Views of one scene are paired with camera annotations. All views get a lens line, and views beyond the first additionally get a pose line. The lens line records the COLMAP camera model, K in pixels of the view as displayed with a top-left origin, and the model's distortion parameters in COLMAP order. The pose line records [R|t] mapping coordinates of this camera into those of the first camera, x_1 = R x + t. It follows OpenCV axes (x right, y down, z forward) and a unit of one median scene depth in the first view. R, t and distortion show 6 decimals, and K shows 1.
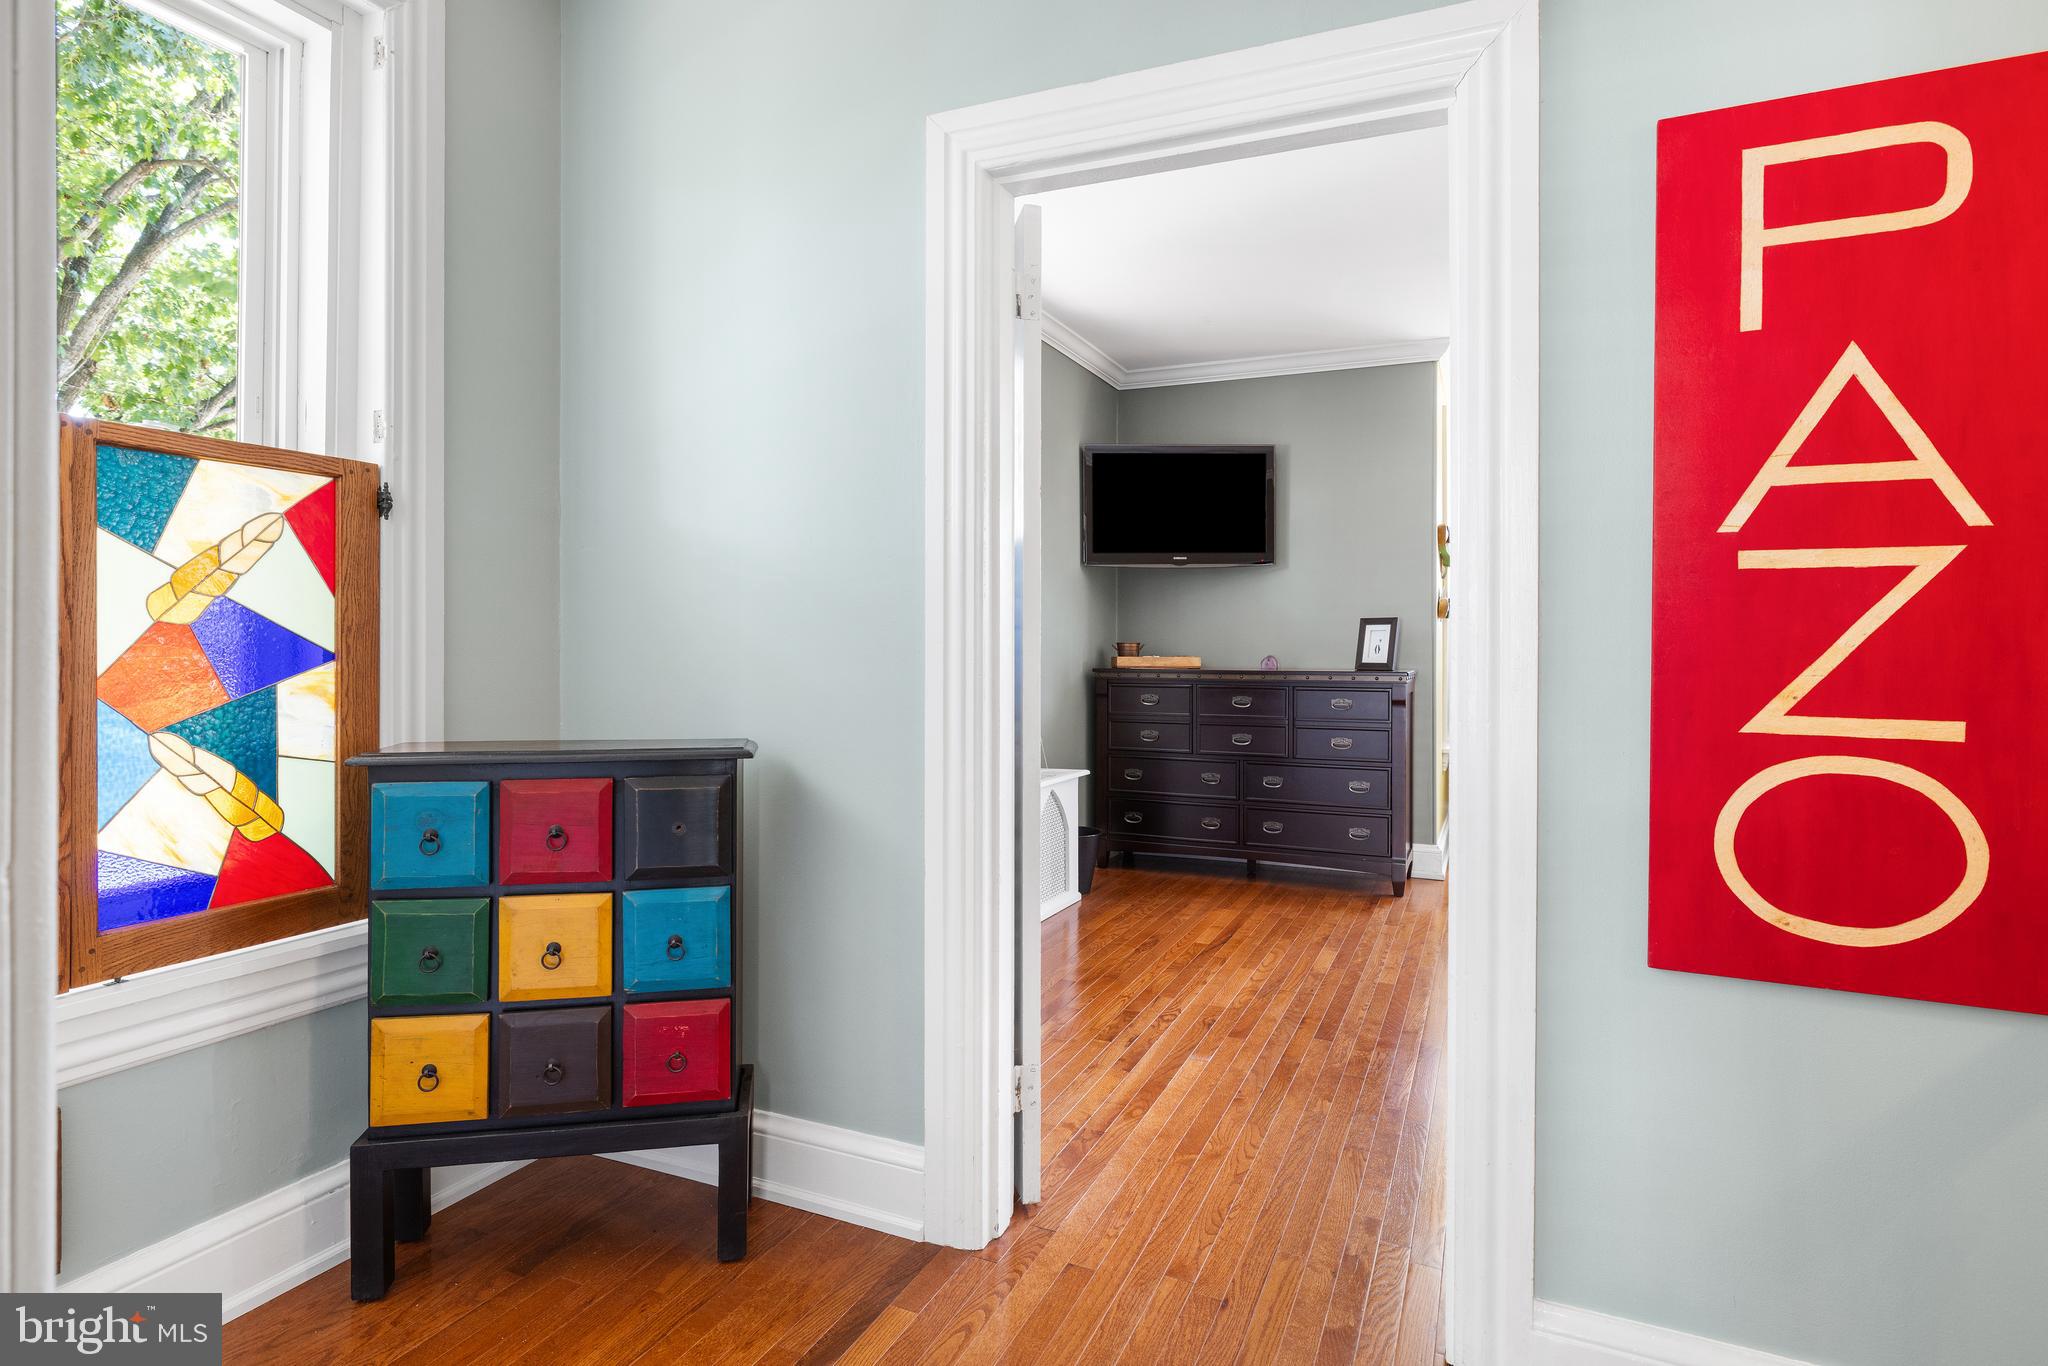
lens RADIAL K [[1031.2, 0, 988.0], [0, 1031.2, 643.7], [0, 0, 1]] dist [-0.002166, 0.001801]
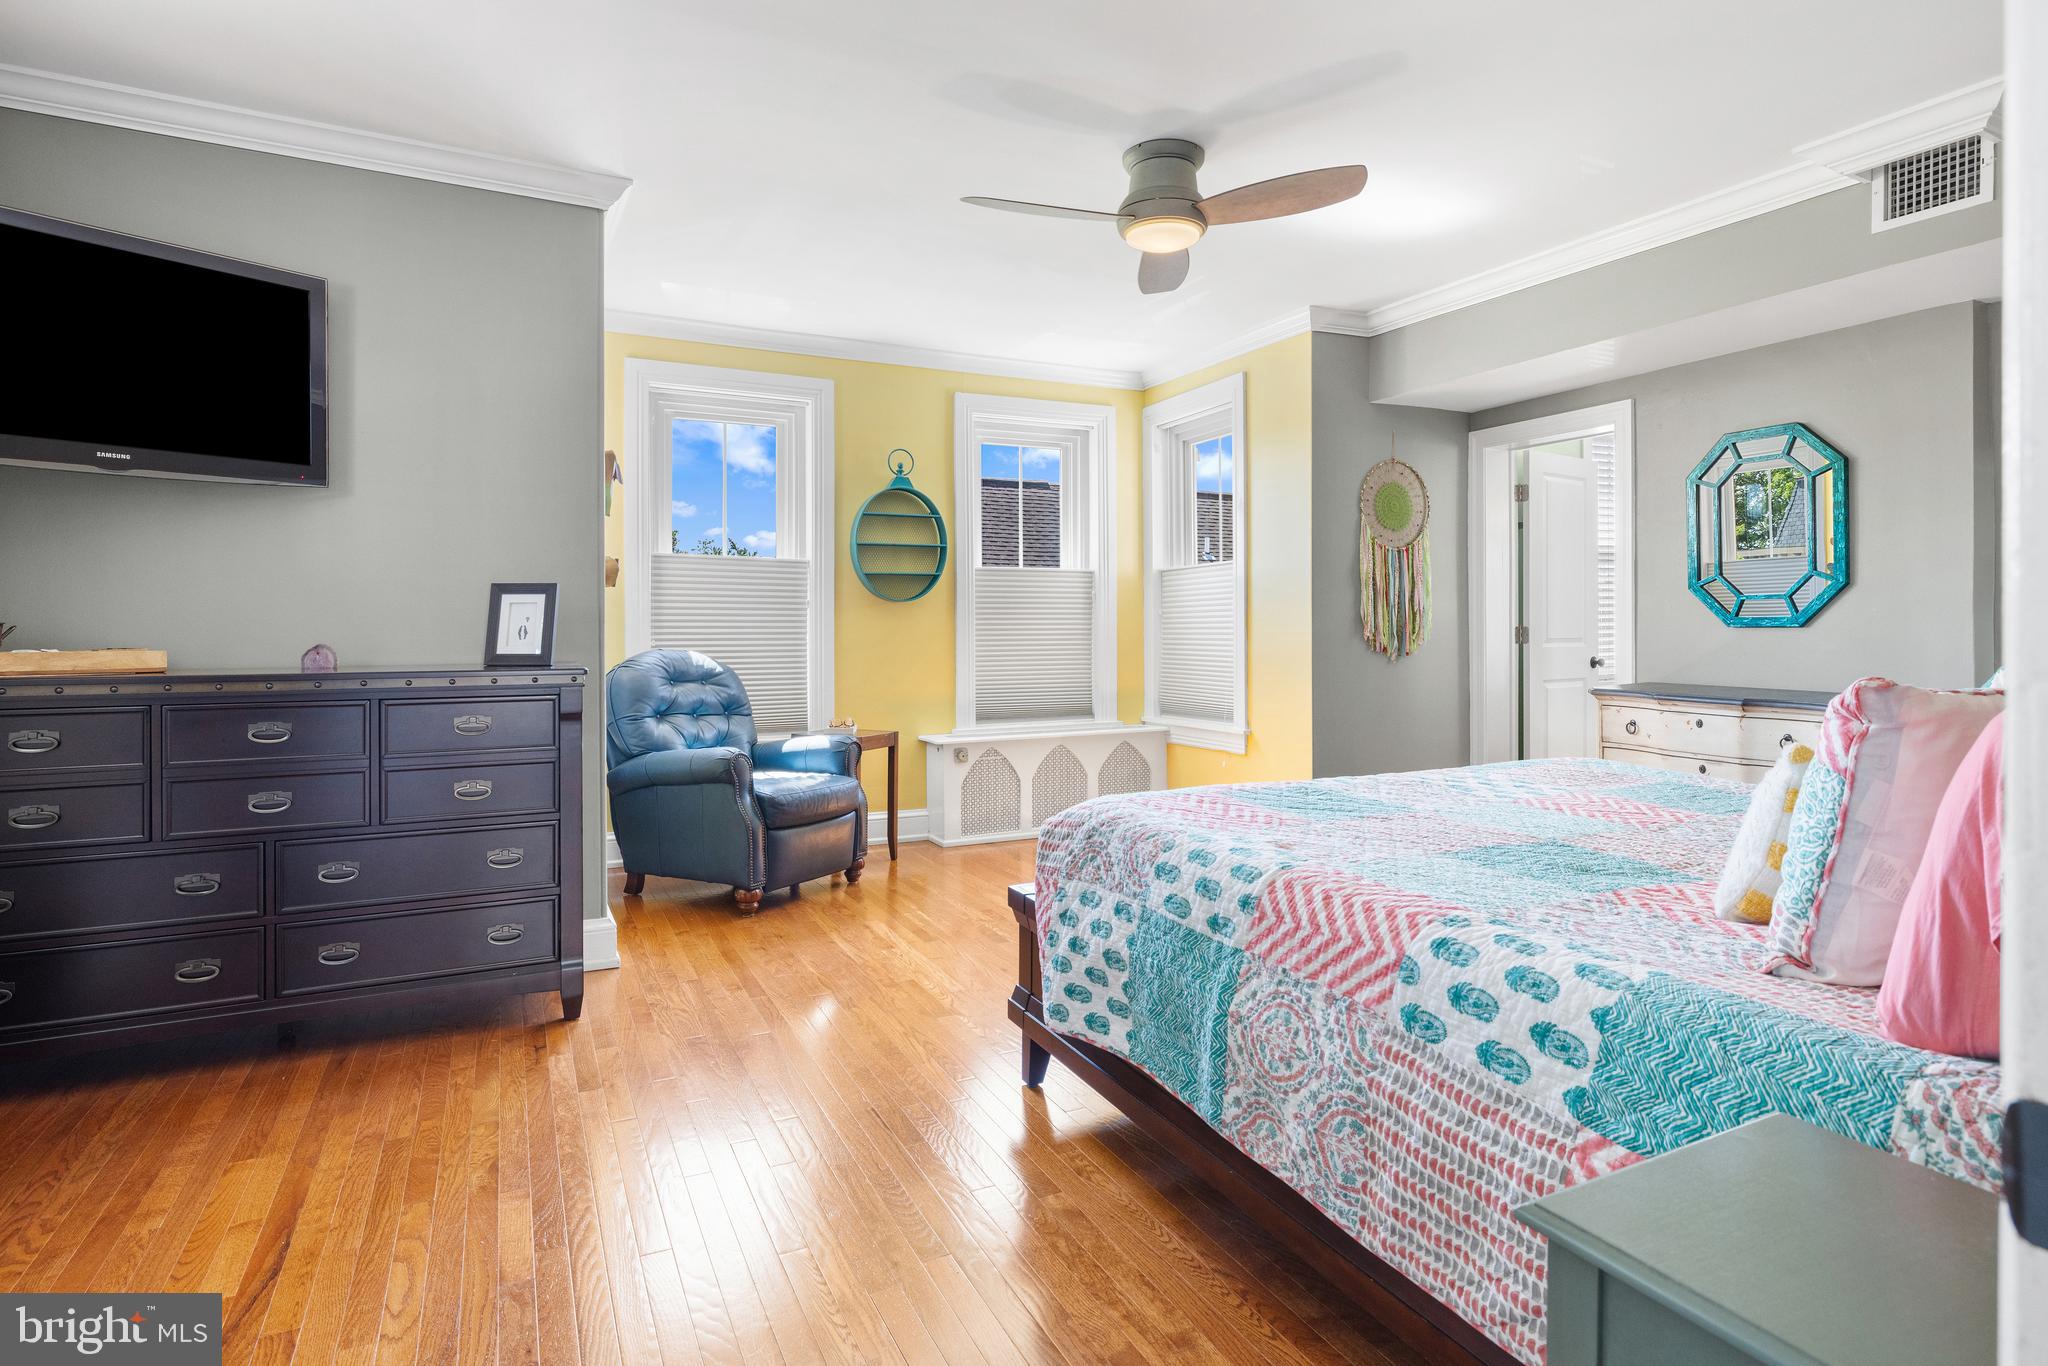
lens RADIAL K [[1031.2, 0, 1016.8], [0, 1031.2, 625.2], [0, 0, 1]] dist [-0.002166, 0.001801]
pose [[0.594803, -0.004854, 0.803857, 0.046571], [0.003158, 0.999988, 0.003702, -0.000596], [-0.803866, 0.000337, 0.594811, 0.372500]]
